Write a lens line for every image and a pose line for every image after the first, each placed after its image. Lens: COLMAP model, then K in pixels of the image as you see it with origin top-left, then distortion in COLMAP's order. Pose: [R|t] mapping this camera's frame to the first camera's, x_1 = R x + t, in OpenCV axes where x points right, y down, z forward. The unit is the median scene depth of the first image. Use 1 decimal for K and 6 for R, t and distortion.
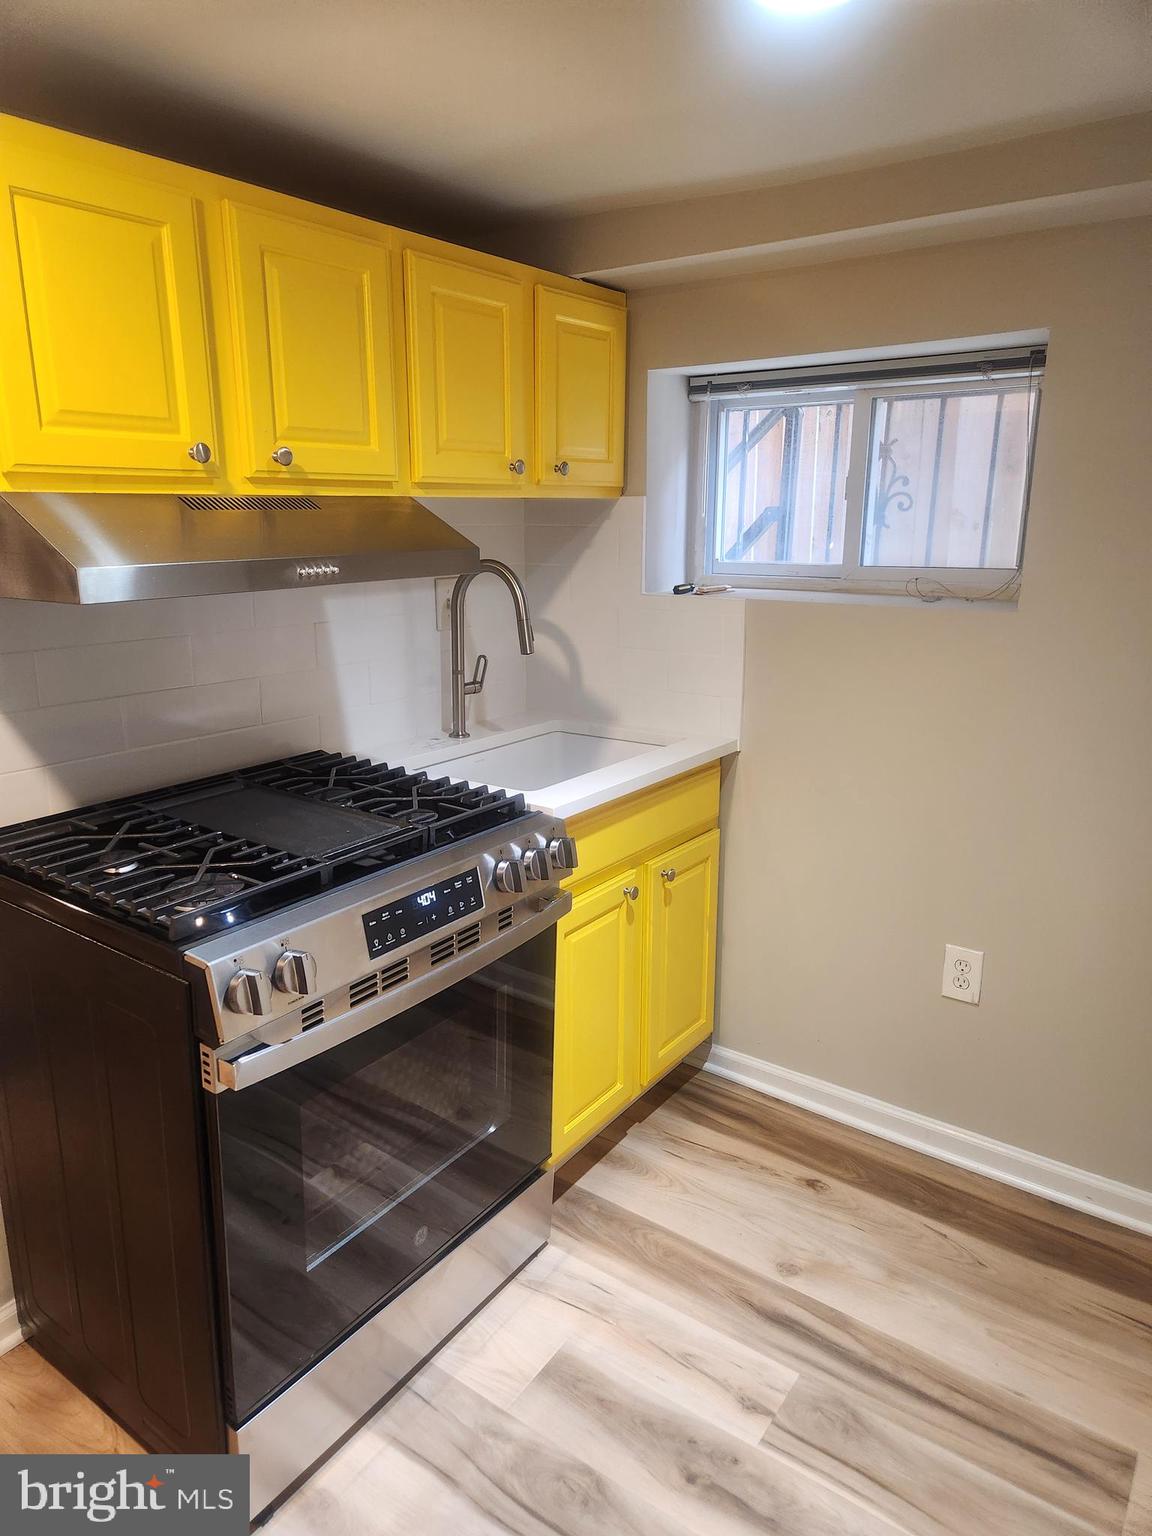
lens RADIAL K [[1045.8, 0, 565.0], [0, 1045.8, 768.9], [0, 0, 1]] dist [0.062179, -0.045850]
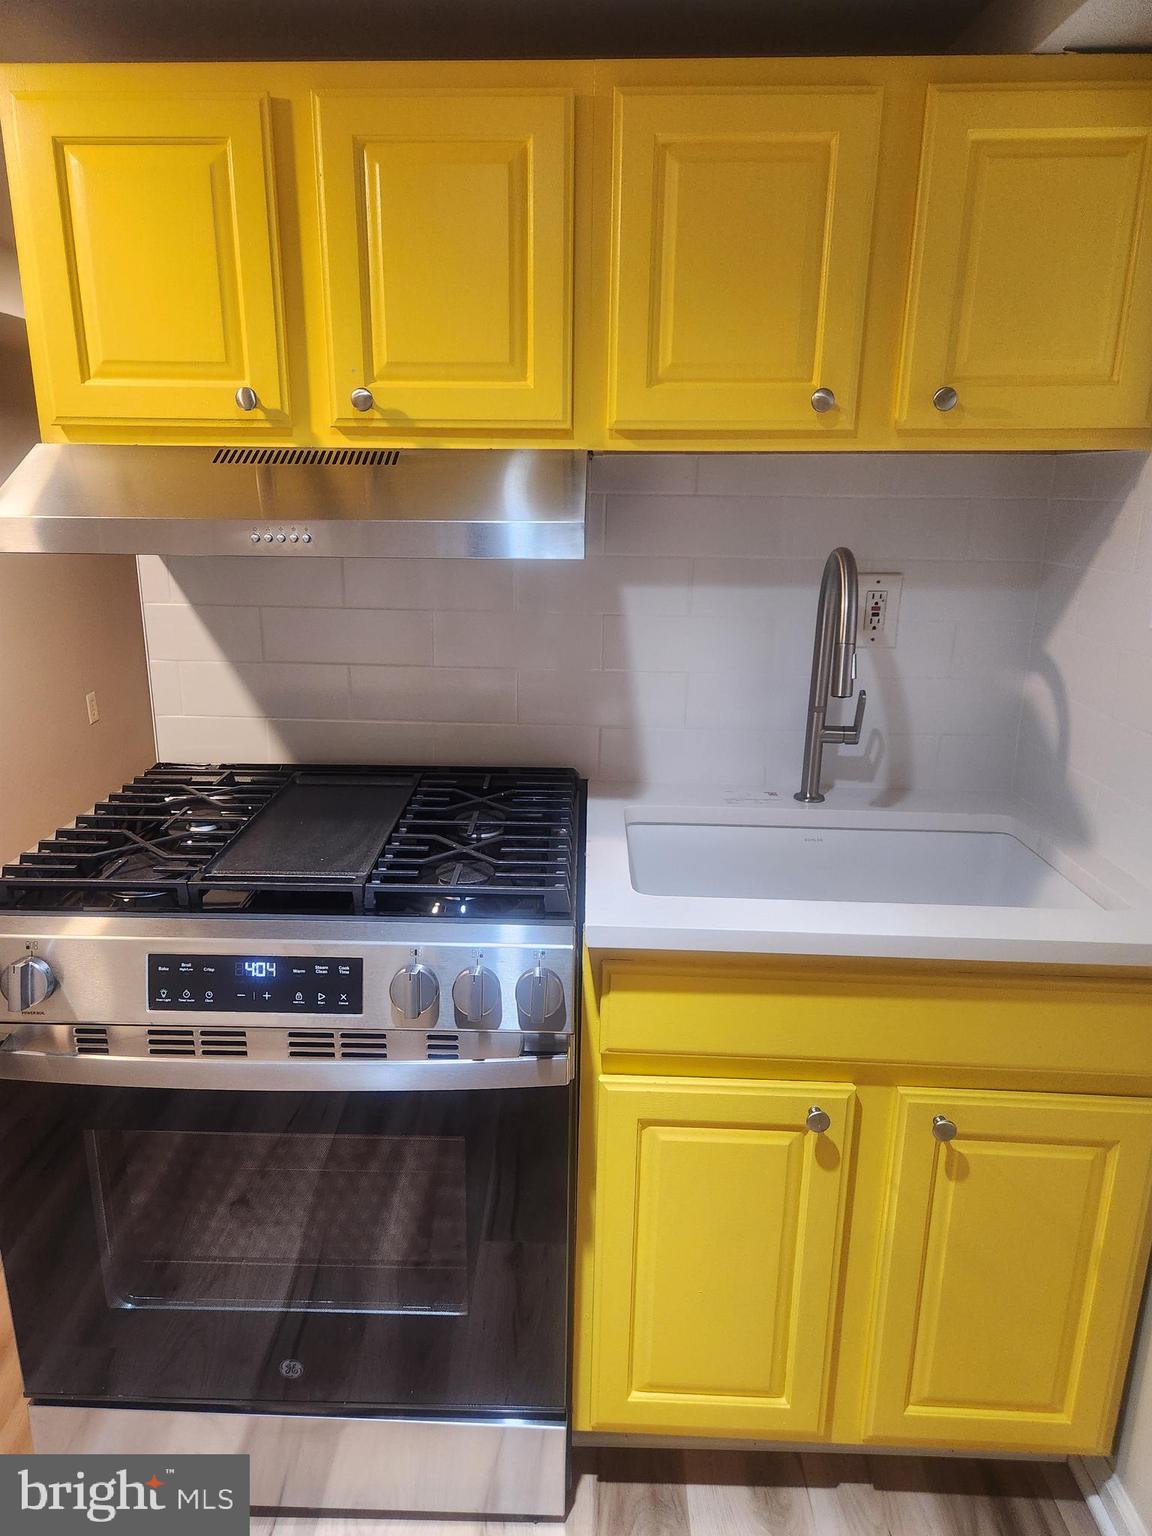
lens RADIAL K [[1045.8, 0, 563.2], [0, 1045.8, 776.0], [0, 0, 1]] dist [0.062179, -0.045850]
pose [[0.551931, 0.228622, -0.801938, 0.501766], [-0.211634, 0.968600, 0.130479, -0.139985], [0.806588, 0.097702, 0.582984, 0.619968]]
